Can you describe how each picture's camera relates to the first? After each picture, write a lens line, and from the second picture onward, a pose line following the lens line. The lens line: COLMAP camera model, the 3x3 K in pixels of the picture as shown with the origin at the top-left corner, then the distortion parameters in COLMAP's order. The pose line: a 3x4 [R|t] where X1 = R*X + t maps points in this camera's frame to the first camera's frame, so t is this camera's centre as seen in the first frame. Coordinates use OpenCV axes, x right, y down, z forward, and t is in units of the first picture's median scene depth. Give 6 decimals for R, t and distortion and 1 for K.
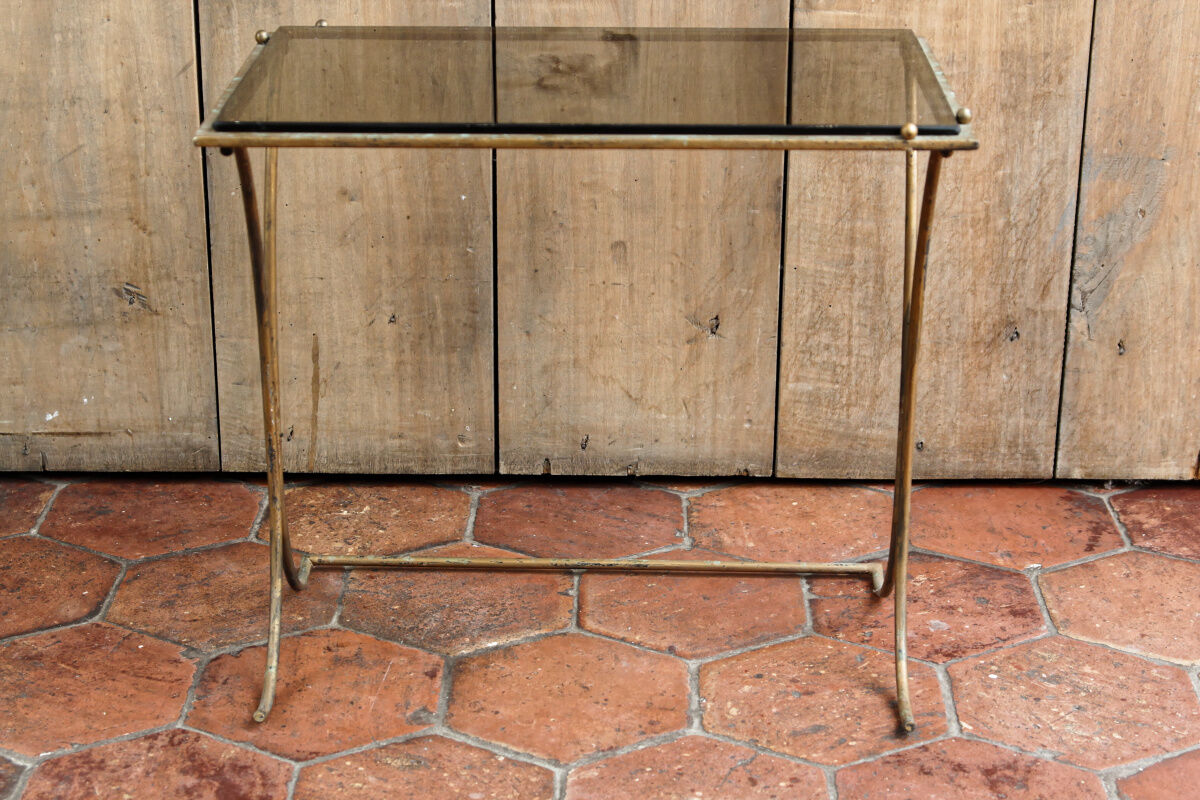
lens RADIAL K [[2368.1, 0, 618.4], [0, 2368.1, 395.8], [0, 0, 1]] dist [-0.002127, 0.036343]
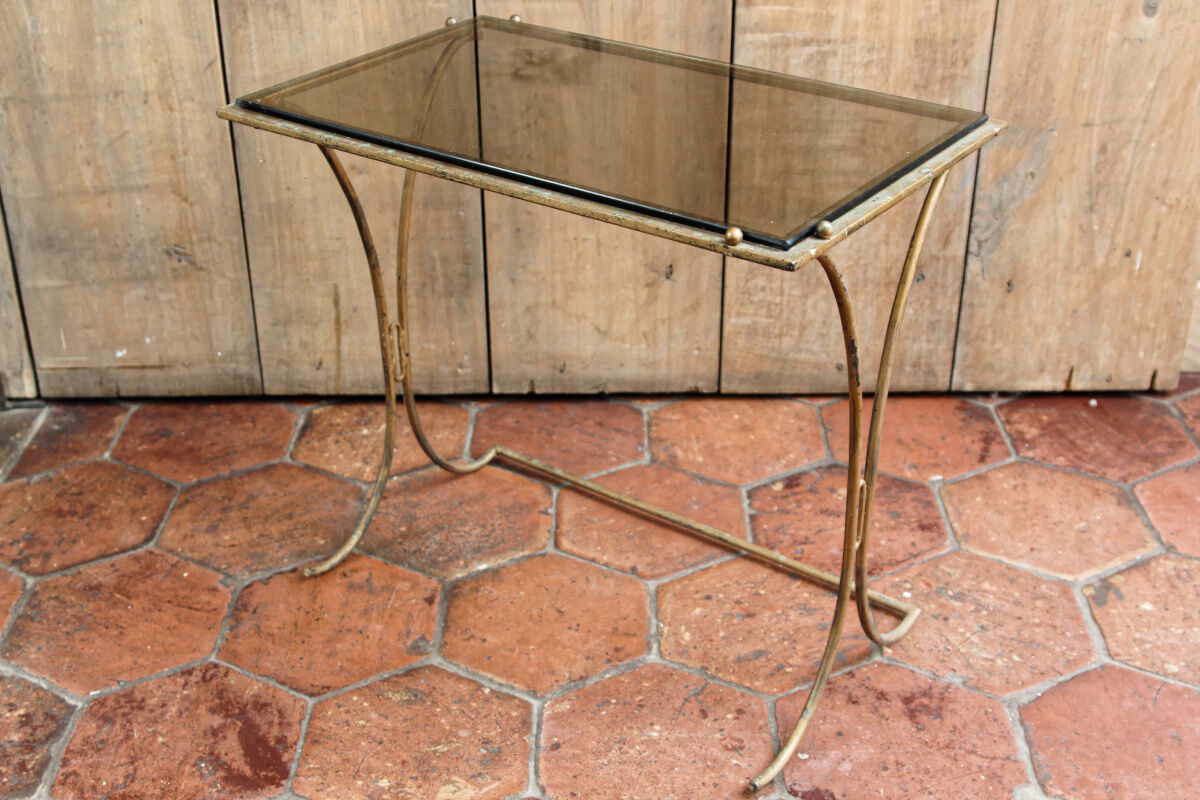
lens RADIAL K [[1550.7, 0, 600.0], [0, 1550.7, 400.0], [0, 0, 1]] dist [0.003542, 0.014075]
pose [[0.999884, -0.013097, -0.007803, 0.011628], [0.014059, 0.990097, 0.139678, -0.078972], [0.005896, -0.139772, 0.990166, 0.225395]]
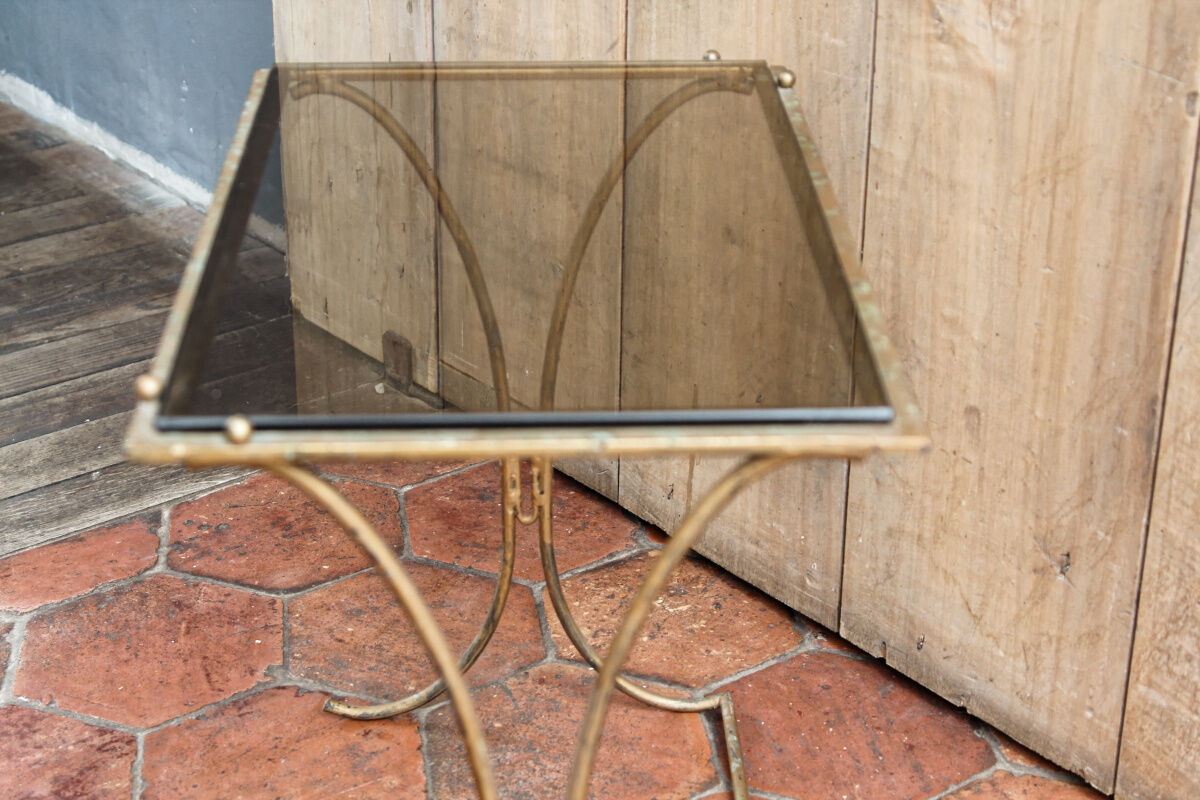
lens RADIAL K [[2229.8, 0, 600.8], [0, 2229.8, 400.8], [0, 0, 1]] dist [-0.022494, 0.010991]
pose [[0.617138, 0.330976, -0.713860, 0.431406], [-0.279624, 0.940263, 0.194208, -0.173107], [0.735494, 0.079759, 0.672820, 0.465461]]
